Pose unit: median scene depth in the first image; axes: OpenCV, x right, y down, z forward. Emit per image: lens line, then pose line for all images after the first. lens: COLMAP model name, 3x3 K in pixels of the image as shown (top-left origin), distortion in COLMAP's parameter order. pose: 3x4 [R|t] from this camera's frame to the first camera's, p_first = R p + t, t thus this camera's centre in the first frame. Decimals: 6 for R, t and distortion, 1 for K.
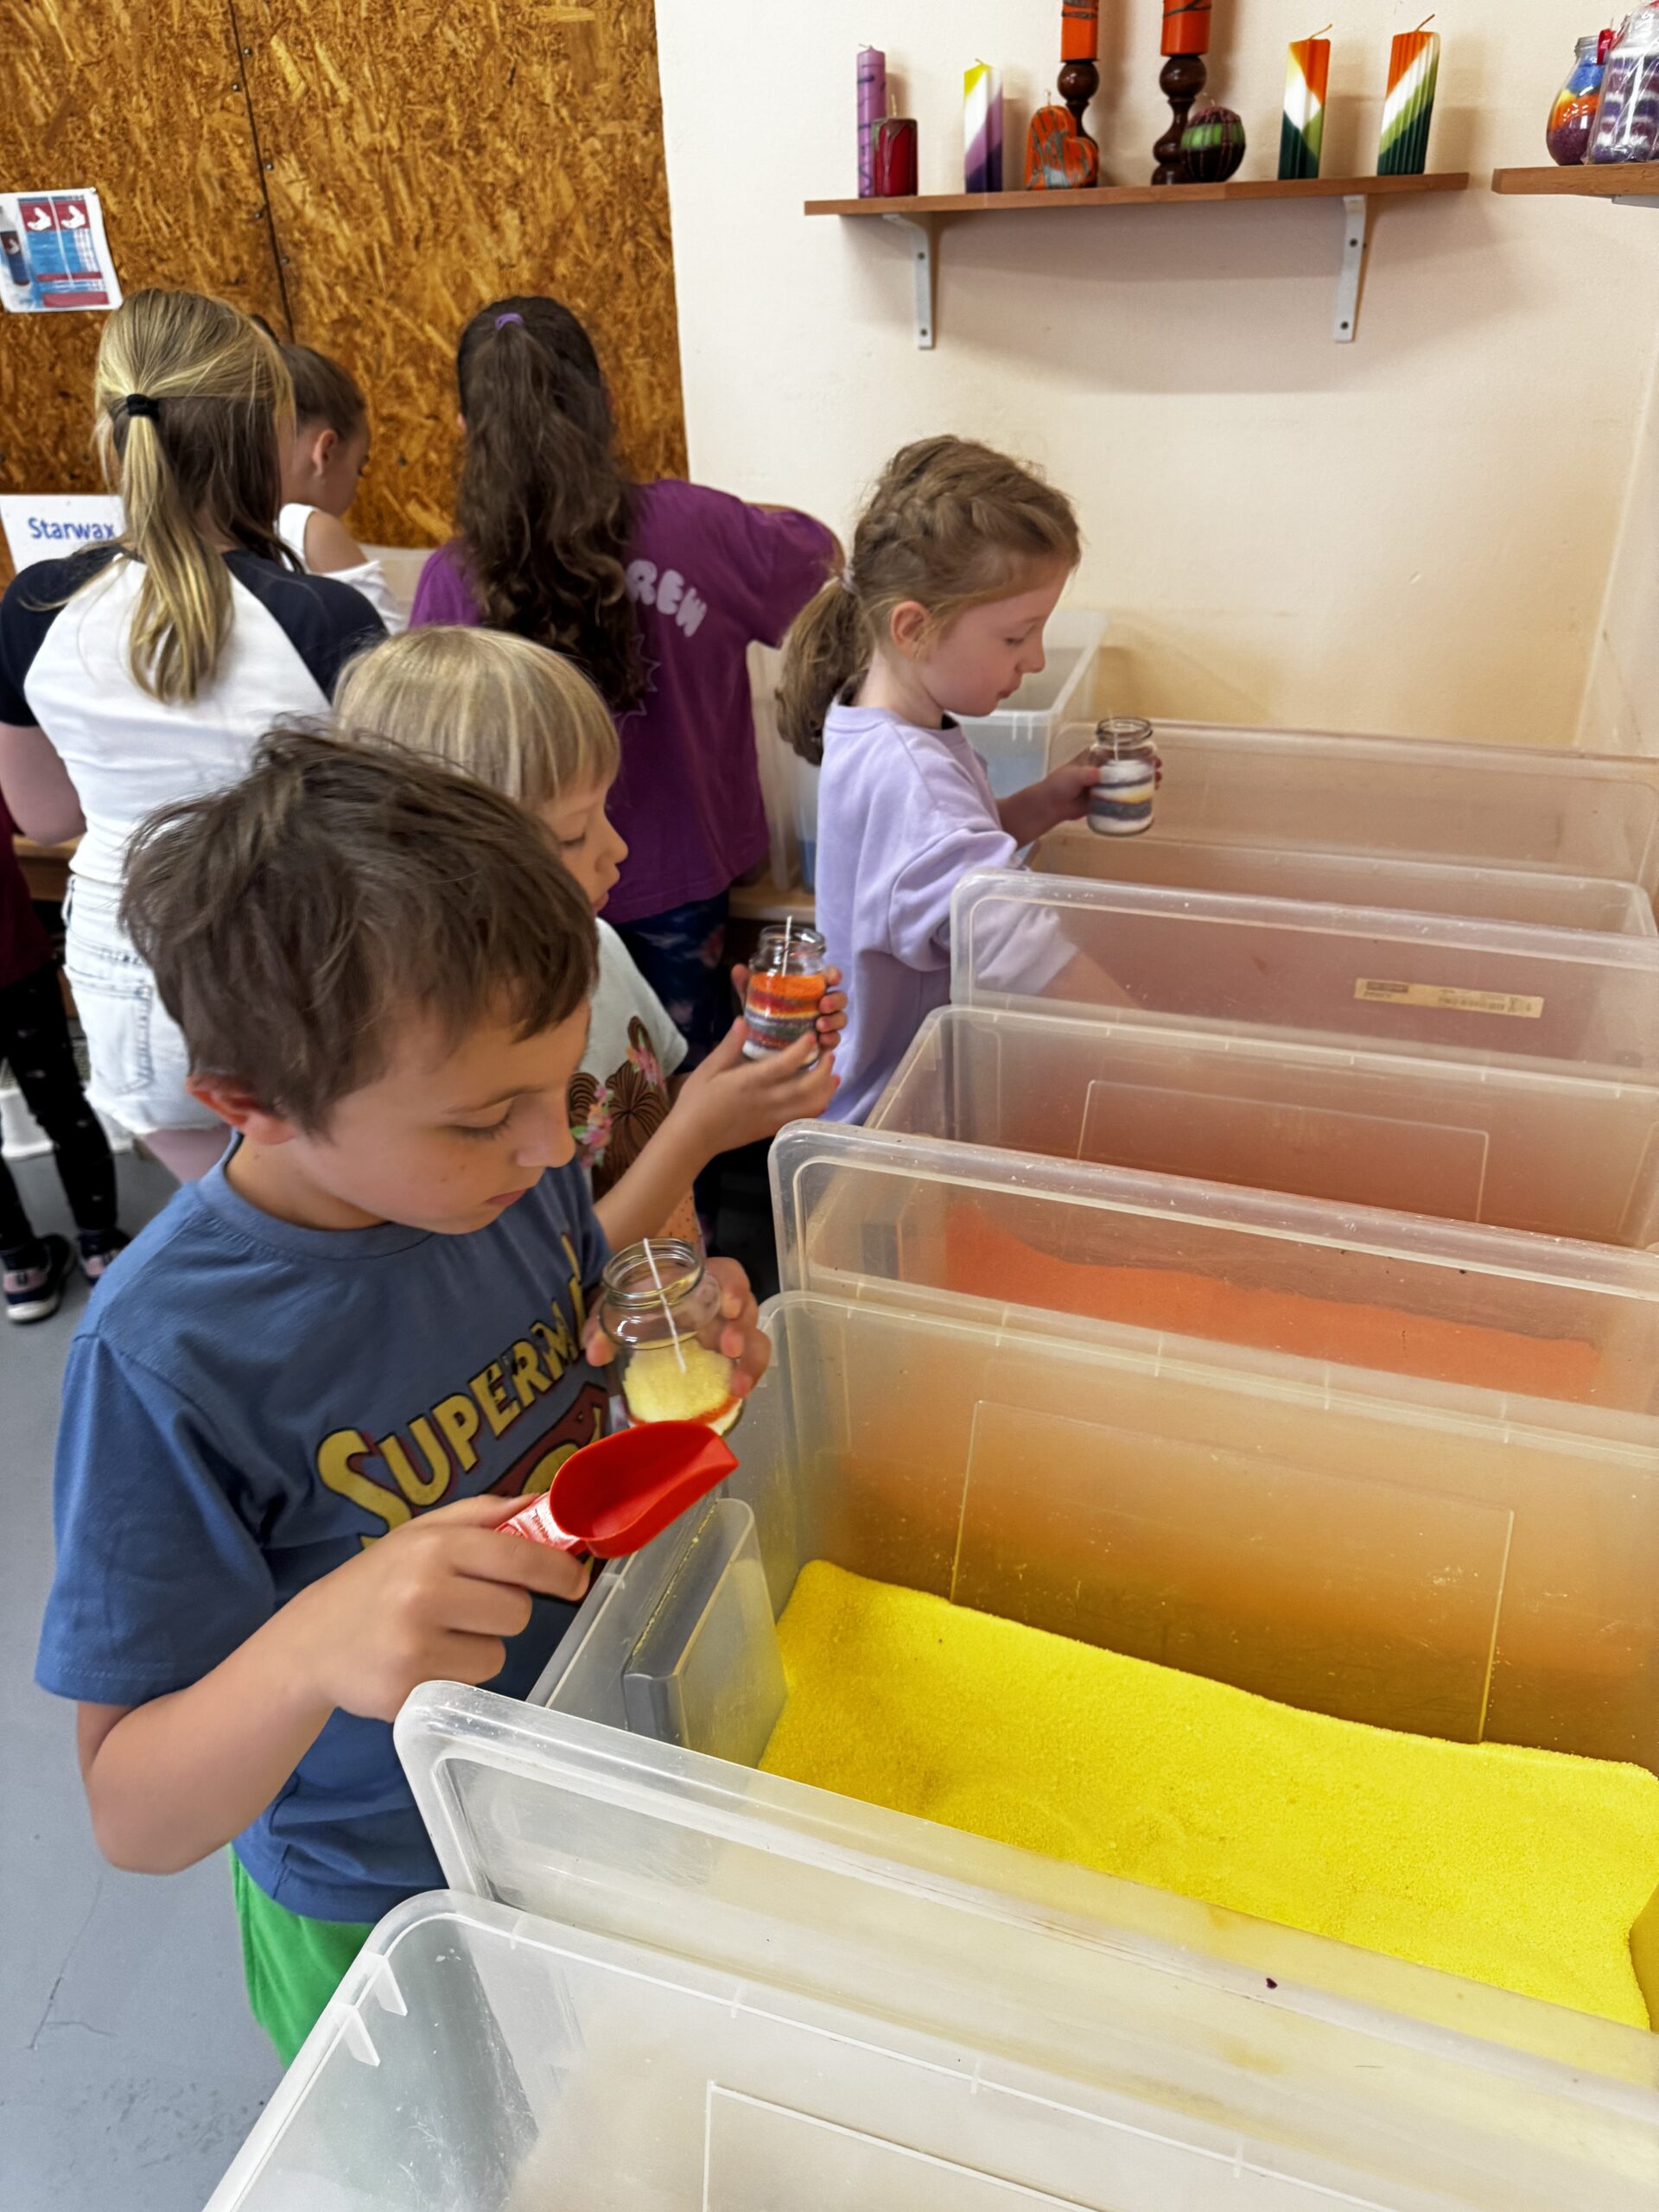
lens RADIAL K [[1570.7, 0, 839.9], [0, 1570.7, 1109.0], [0, 0, 1]] dist [0.014294, -0.017726]
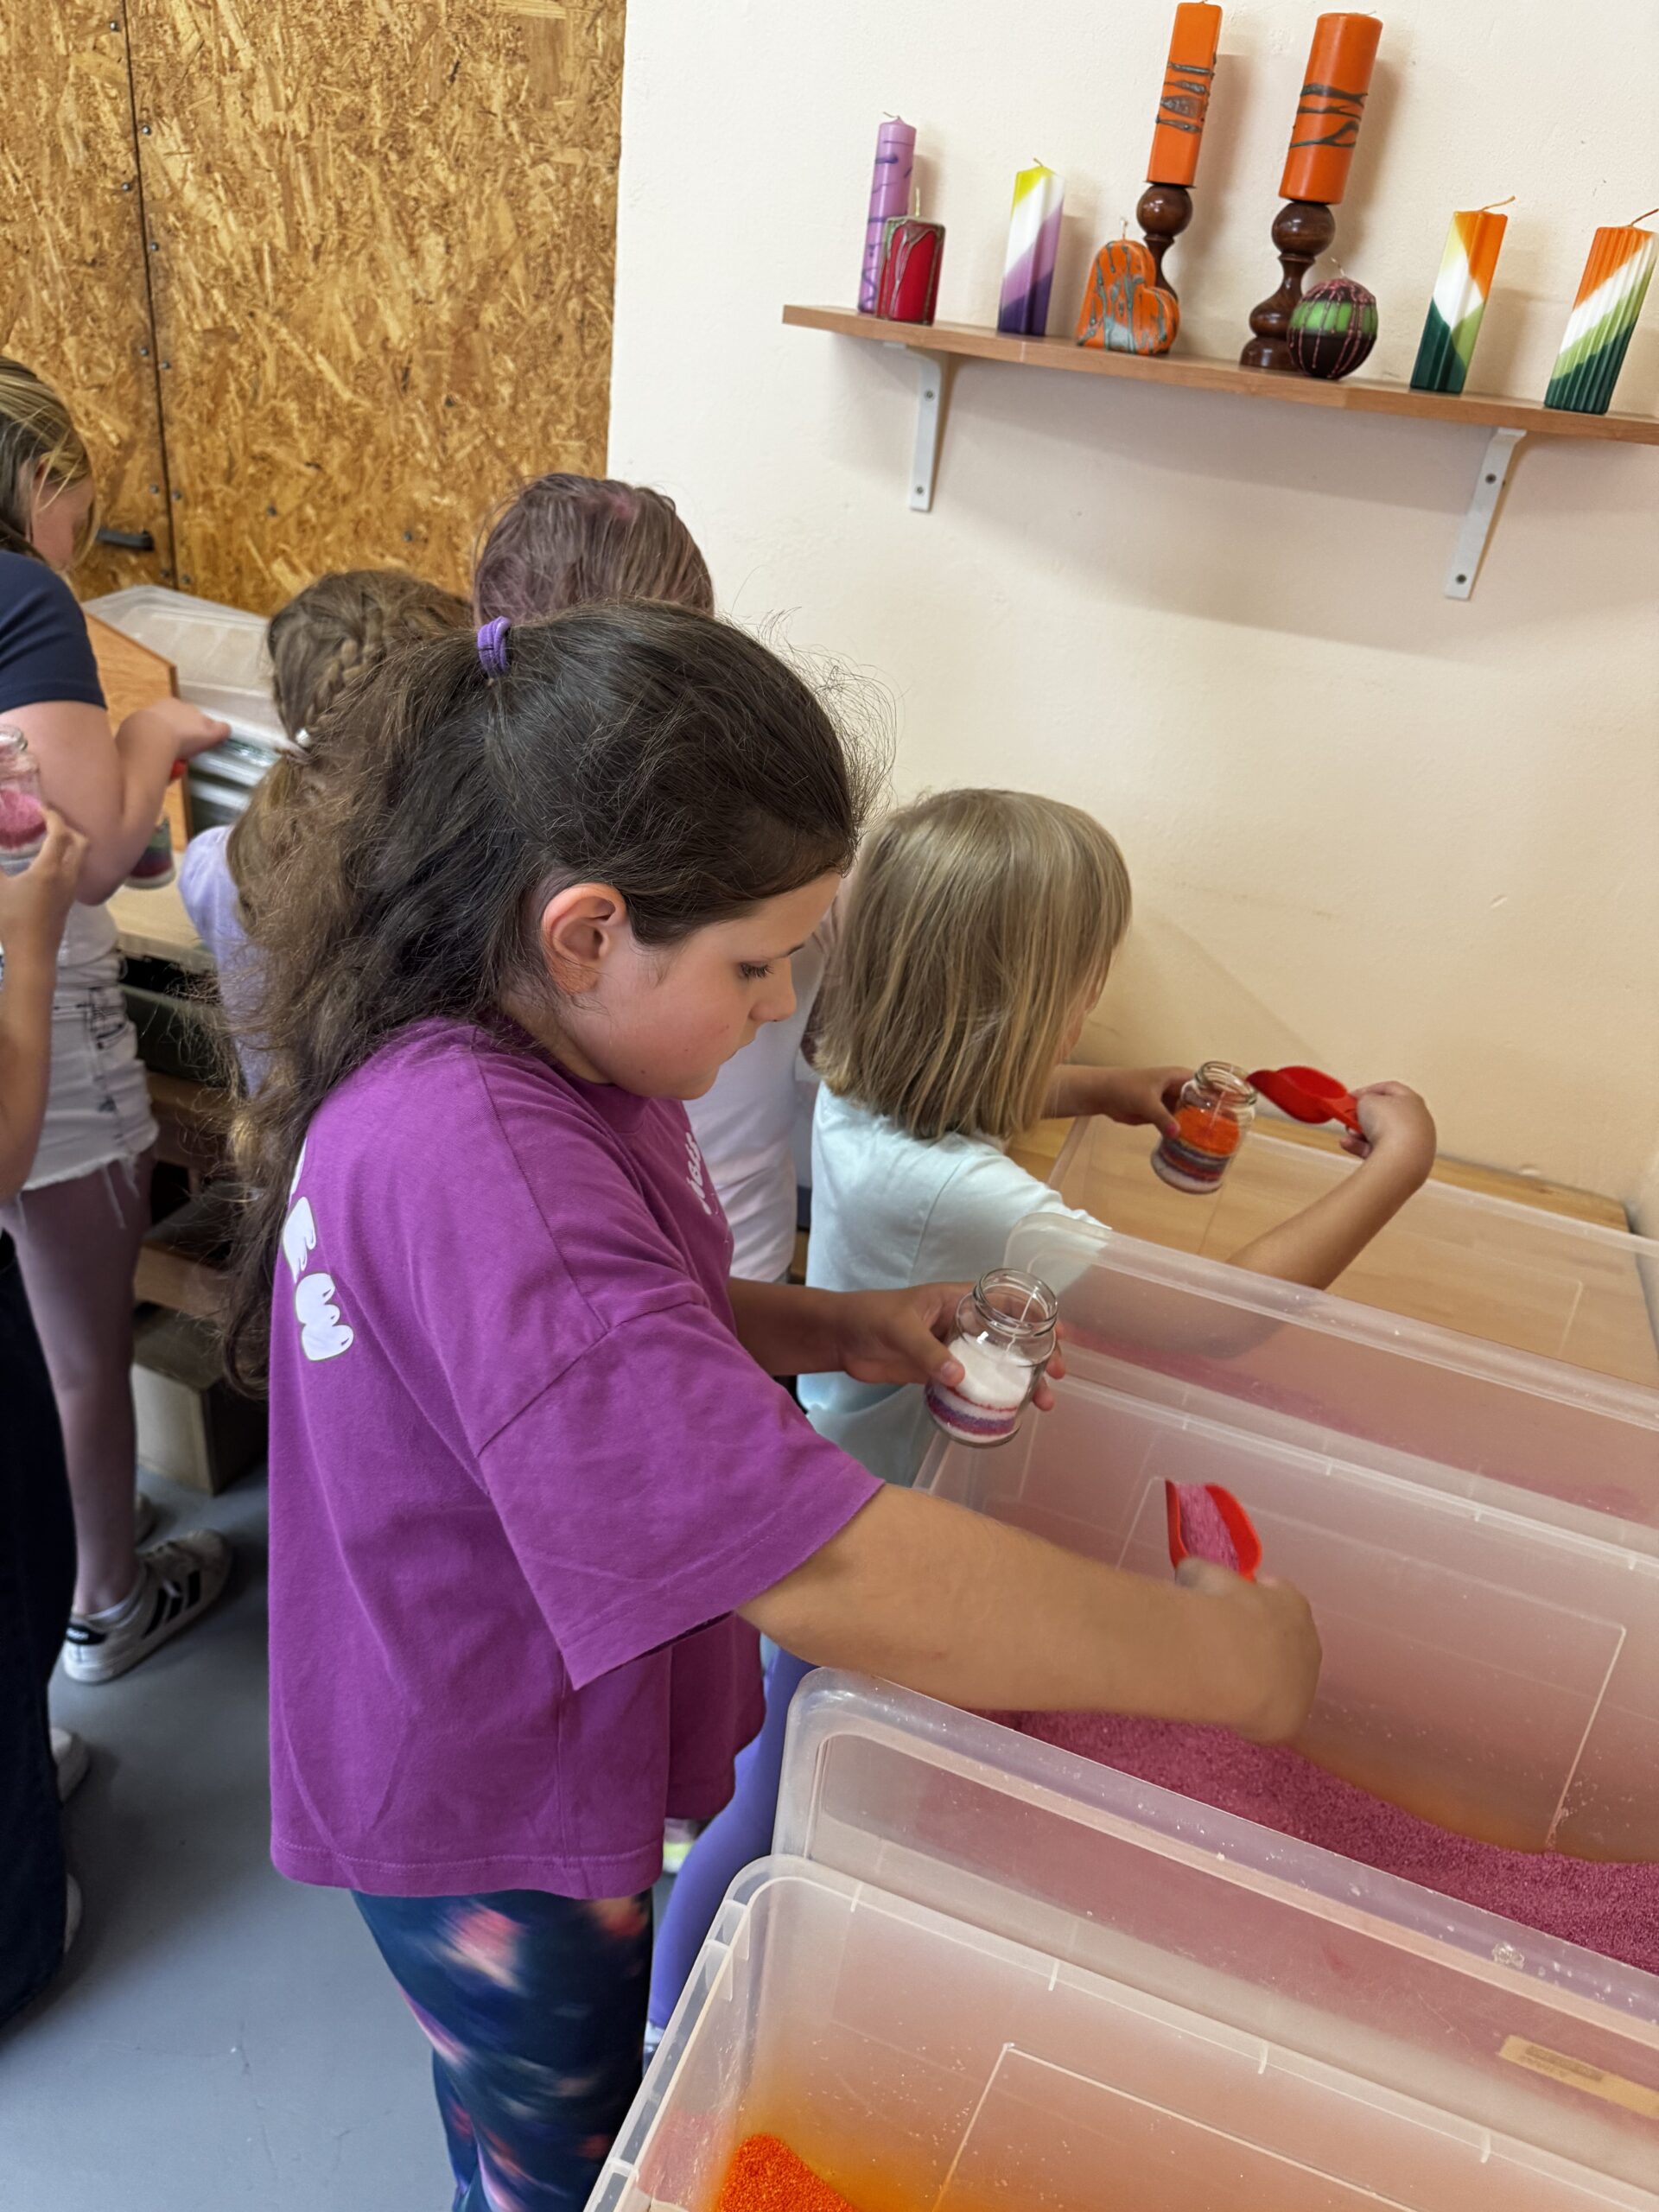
lens RADIAL K [[1570.7, 0, 829.6], [0, 1570.7, 1121.0], [0, 0, 1]] dist [0.014294, -0.017726]
pose [[0.989581, 0.135675, 0.048188, 0.012425], [-0.135336, 0.990747, -0.010239, -0.148962], [-0.049131, 0.003611, 0.998786, 0.199936]]
